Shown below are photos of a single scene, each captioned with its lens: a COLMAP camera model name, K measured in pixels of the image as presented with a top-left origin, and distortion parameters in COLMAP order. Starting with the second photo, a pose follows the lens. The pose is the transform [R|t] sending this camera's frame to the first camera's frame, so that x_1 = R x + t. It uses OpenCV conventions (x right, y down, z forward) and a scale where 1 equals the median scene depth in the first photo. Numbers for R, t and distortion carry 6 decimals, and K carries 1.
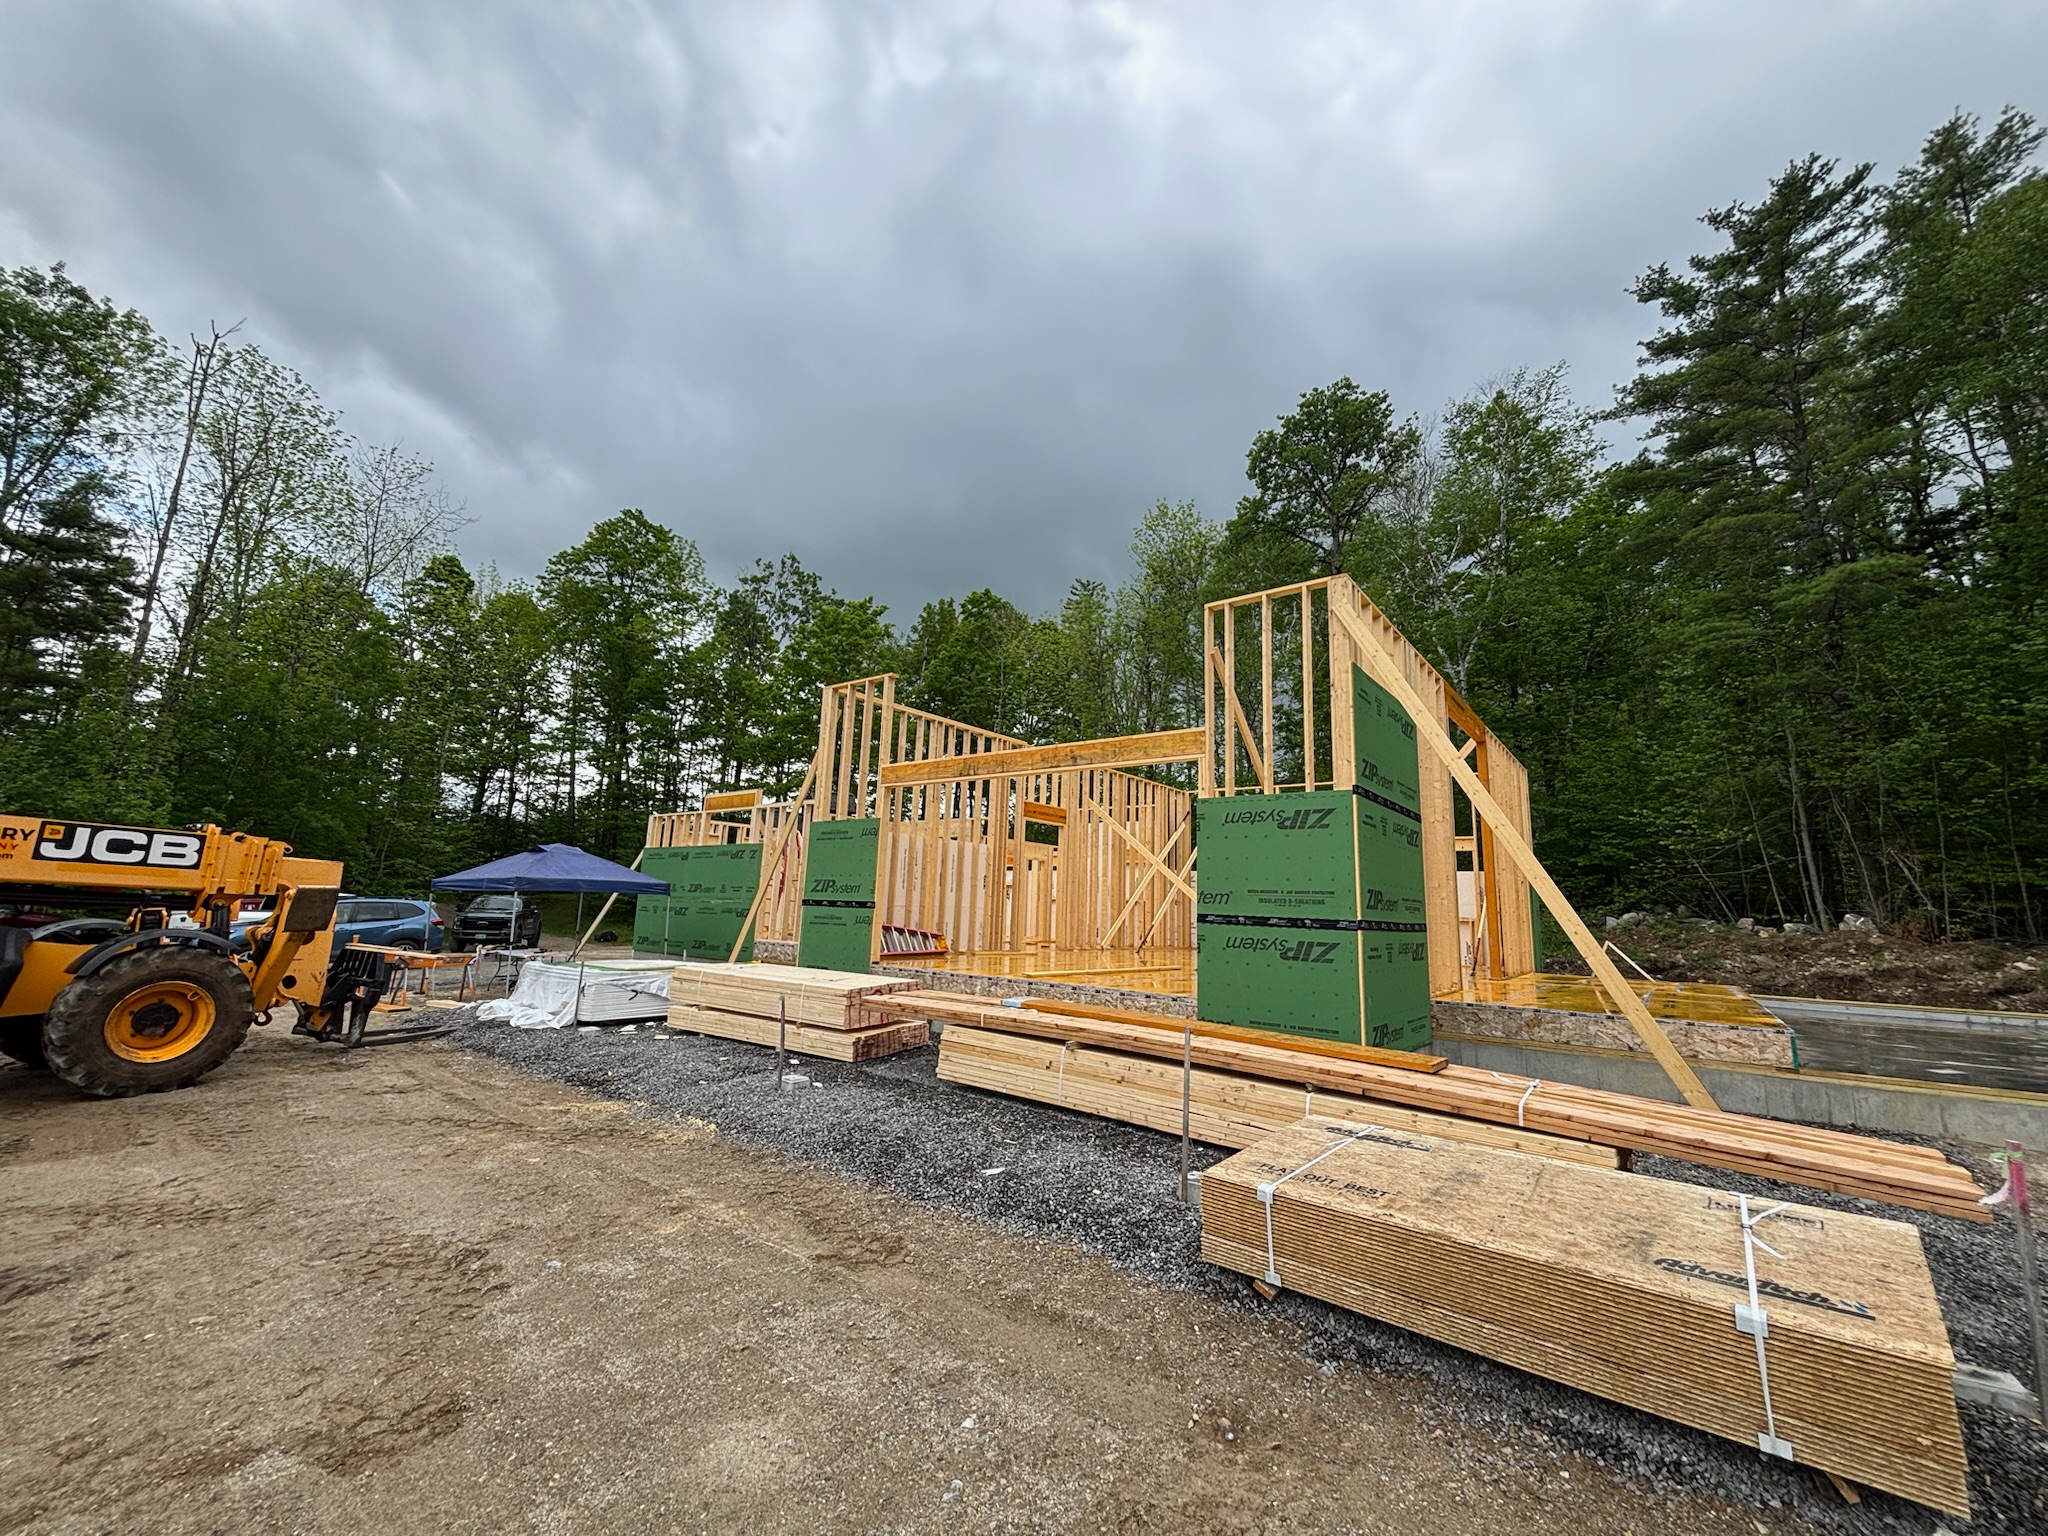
lens RADIAL K [[814.1, 0, 1028.6], [0, 814.1, 764.1], [0, 0, 1]] dist [0.026905, -0.012453]
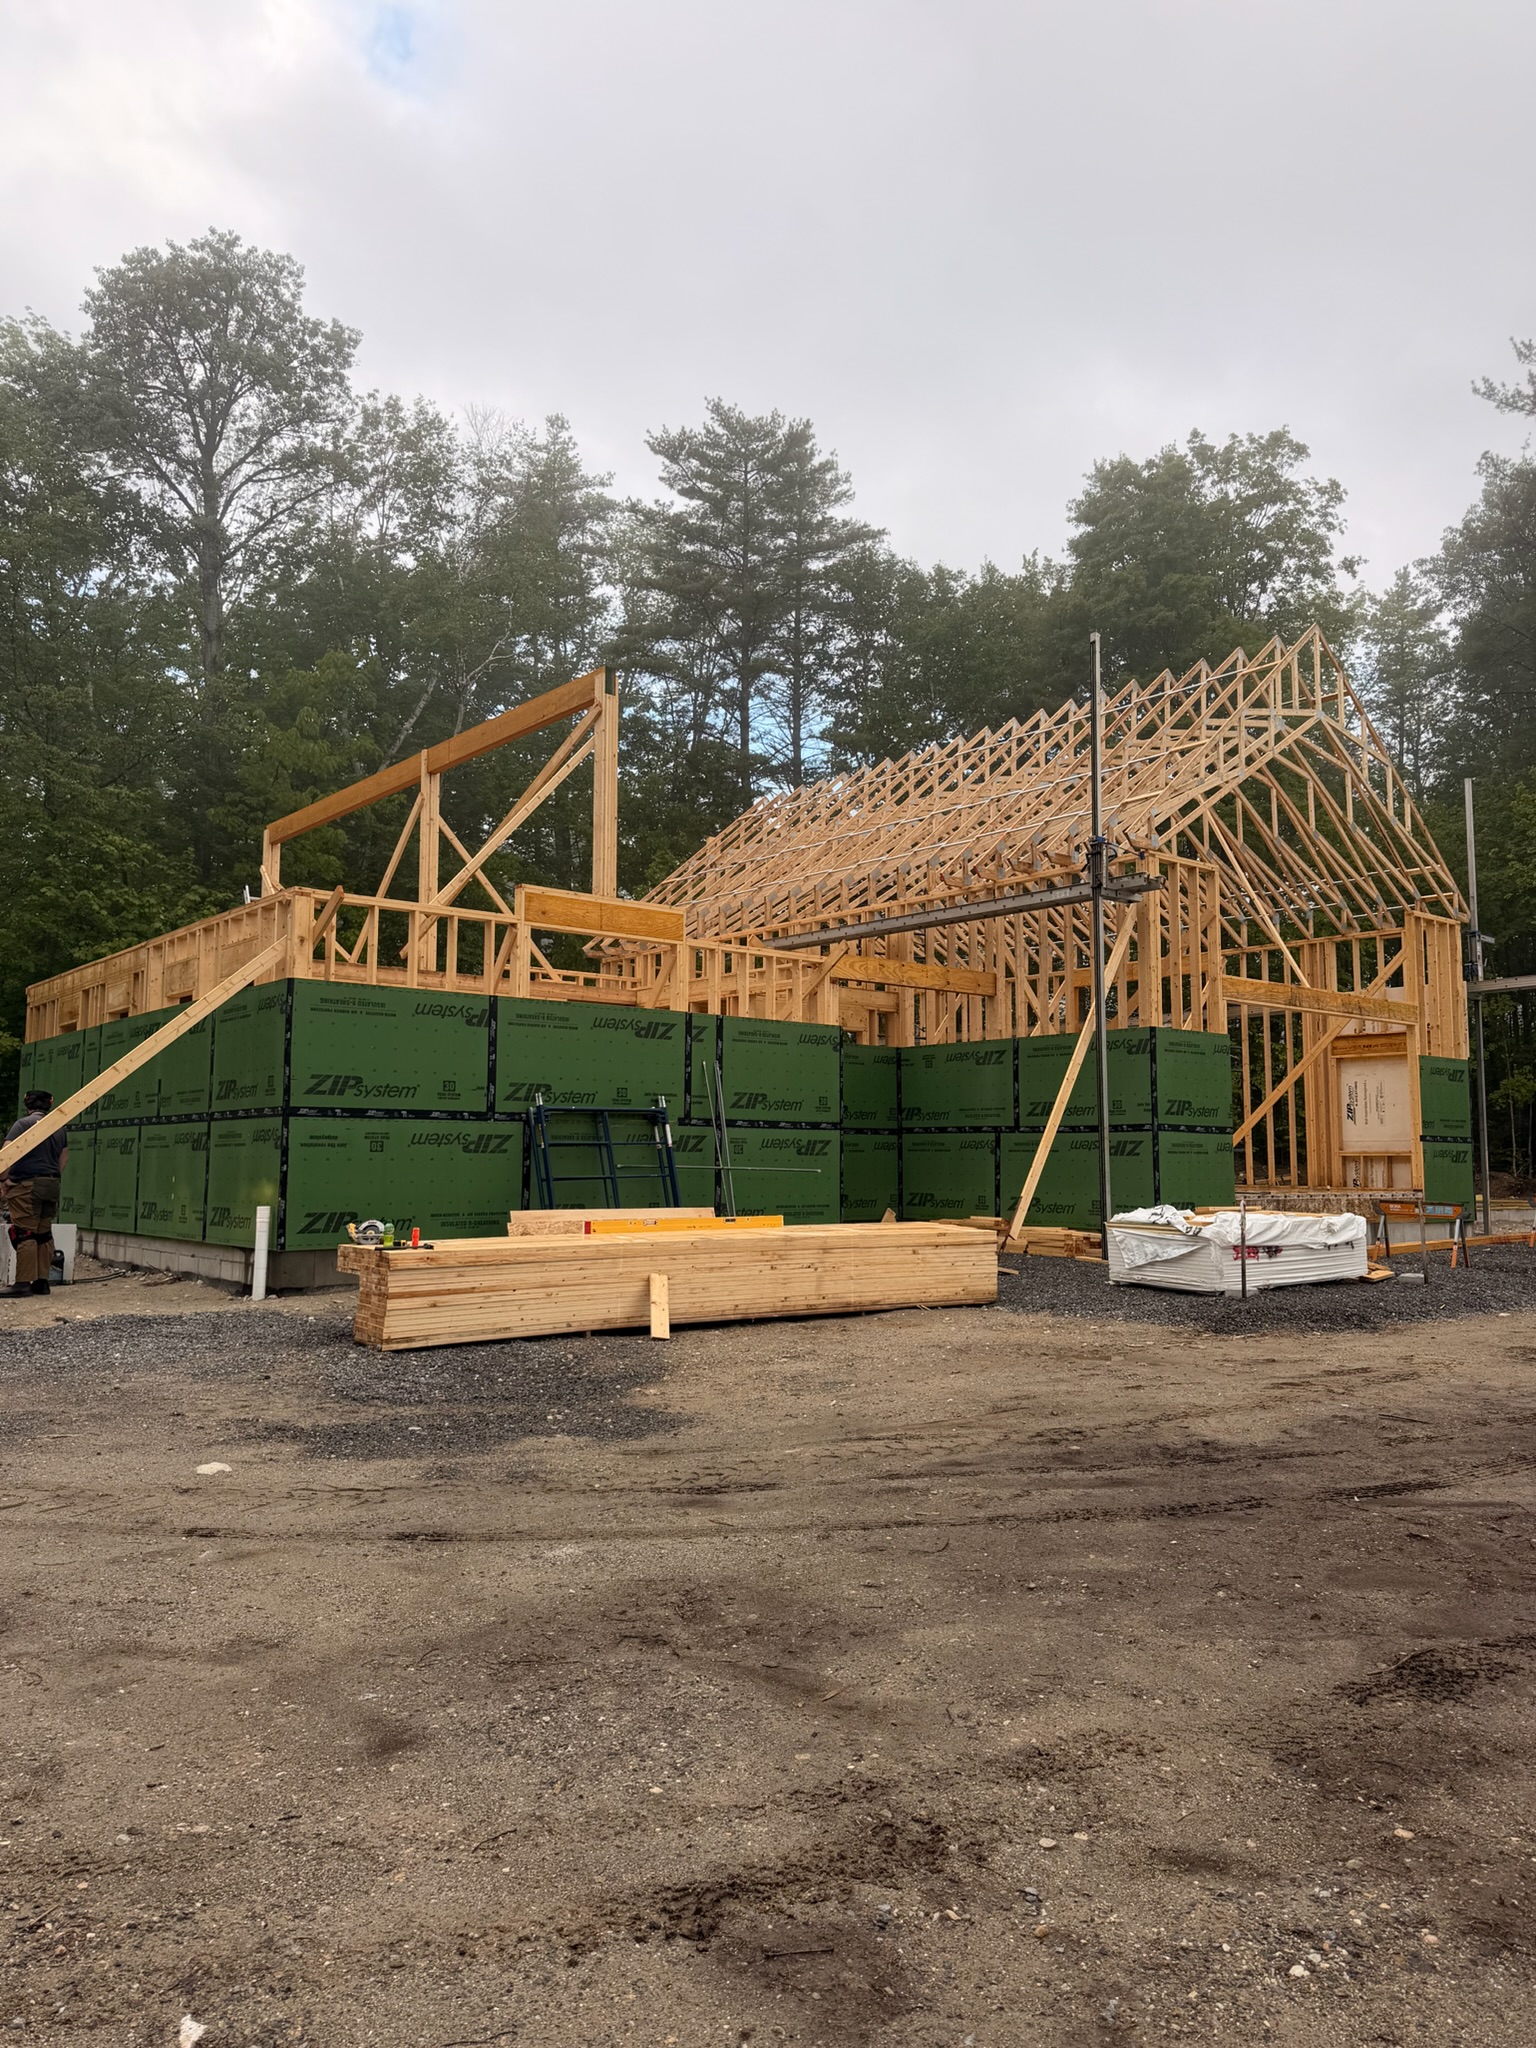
lens RADIAL K [[1407.8, 0, 768.0], [0, 1407.8, 1024.0], [0, 0, 1]] dist [0.117452, -0.100253]
pose [[0.222244, 0.064754, 0.972838, -0.543732], [-0.167534, 0.985488, -0.027323, 0.054445], [-0.960489, -0.156911, 0.229868, 0.335653]]
